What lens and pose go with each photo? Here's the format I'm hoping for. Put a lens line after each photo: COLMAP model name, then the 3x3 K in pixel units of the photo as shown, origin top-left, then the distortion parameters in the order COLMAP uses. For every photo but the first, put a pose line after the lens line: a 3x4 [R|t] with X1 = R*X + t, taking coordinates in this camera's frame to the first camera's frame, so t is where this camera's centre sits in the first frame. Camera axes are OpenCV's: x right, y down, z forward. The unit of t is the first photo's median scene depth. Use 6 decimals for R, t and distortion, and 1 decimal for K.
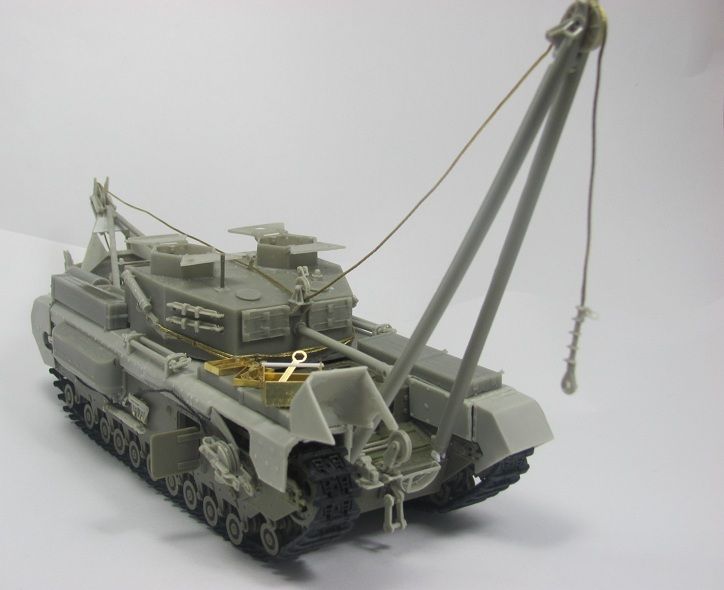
lens RADIAL K [[1135.5, 0, 362.0], [0, 1135.5, 295.0], [0, 0, 1]] dist [-0.195973, 0.019374]
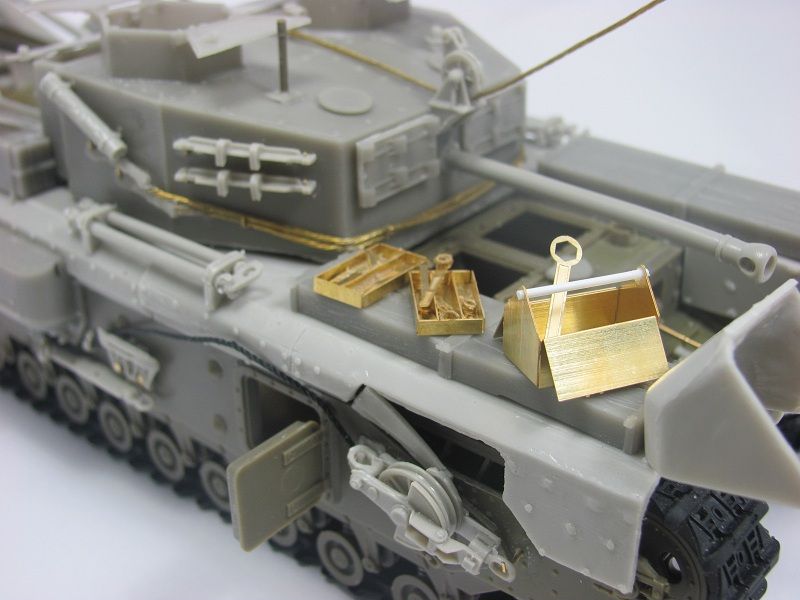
lens RADIAL K [[1117.2, 0, 400.0], [0, 1117.2, 300.0], [0, 0, 1]] dist [-0.184155, 0.013849]
pose [[0.968359, -0.149841, 0.199573, -0.184511], [0.093631, 0.959409, 0.266021, -0.041647], [-0.231332, -0.238917, 0.943082, 0.551412]]
